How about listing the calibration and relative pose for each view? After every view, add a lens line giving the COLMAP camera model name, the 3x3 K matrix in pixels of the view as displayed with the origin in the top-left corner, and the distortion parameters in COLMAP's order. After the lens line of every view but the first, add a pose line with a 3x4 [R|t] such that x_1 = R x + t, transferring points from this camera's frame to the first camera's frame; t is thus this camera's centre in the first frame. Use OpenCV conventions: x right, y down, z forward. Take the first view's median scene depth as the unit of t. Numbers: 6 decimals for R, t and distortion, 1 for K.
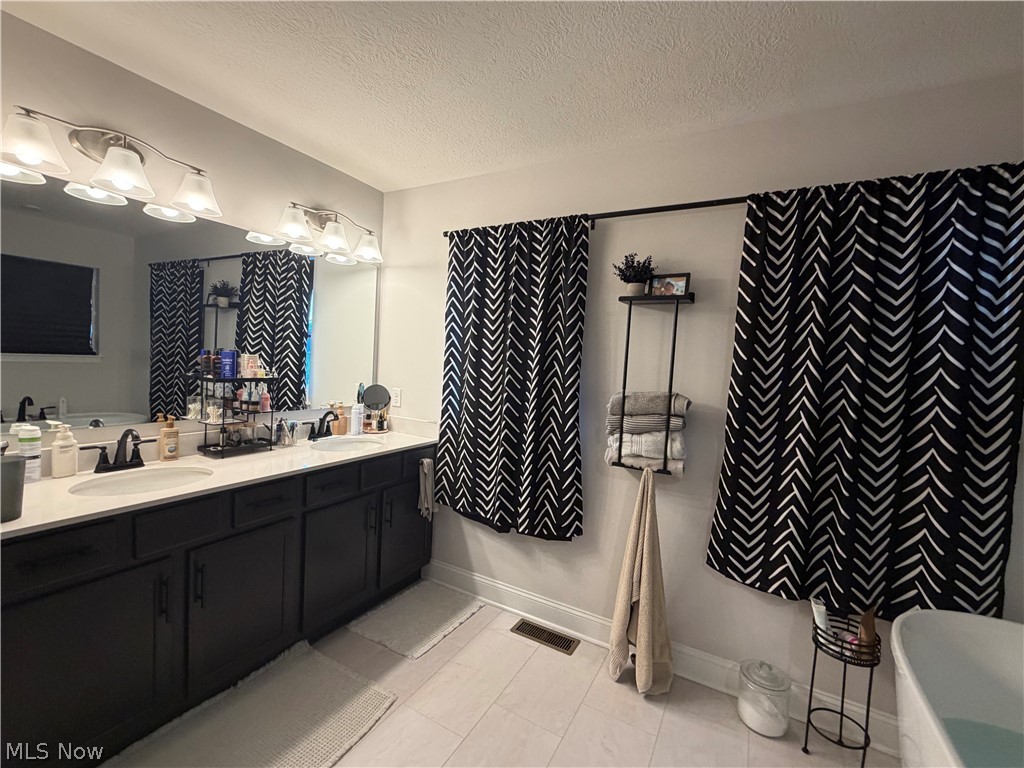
lens RADIAL K [[441.9, 0, 512.0], [0, 441.9, 384.0], [0, 0, 1]] dist [0.000057, -0.000178]
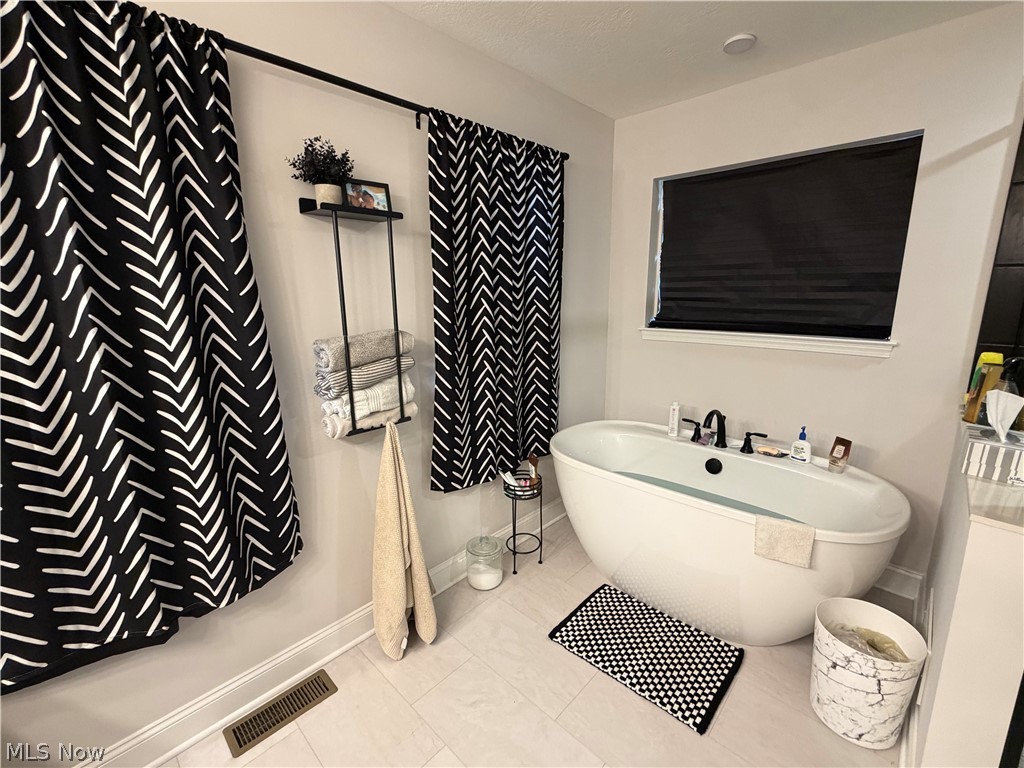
lens RADIAL K [[444.4, 0, 512.0], [0, 444.4, 384.0], [0, 0, 1]] dist [-0.001138, 0.000122]
pose [[0.240648, -0.256968, 0.935979, -0.414030], [0.077442, 0.966327, 0.245389, -0.071990], [-0.967518, 0.013431, 0.252445, 0.550585]]
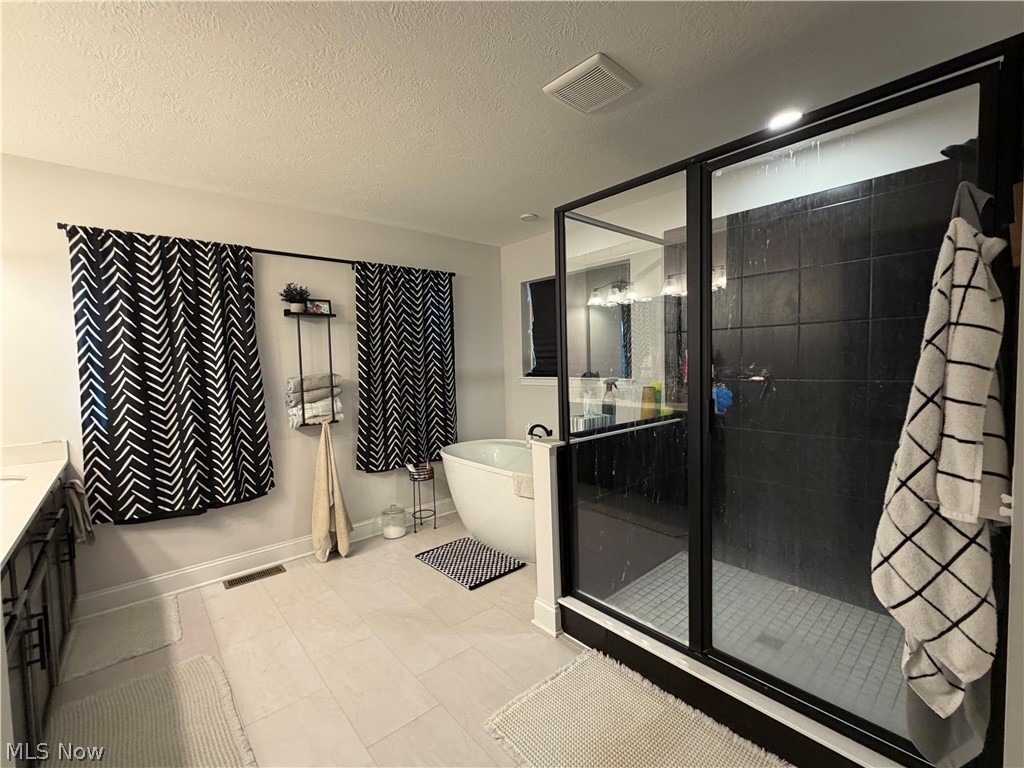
lens RADIAL K [[445.1, 0, 512.0], [0, 445.1, 384.0], [0, 0, 1]] dist [0.000711, 0.000313]
pose [[0.333732, -0.112947, 0.935877, -0.940819], [0.096637, 0.991665, 0.085220, -0.015780], [-0.937702, 0.061999, 0.341865, -0.183783]]
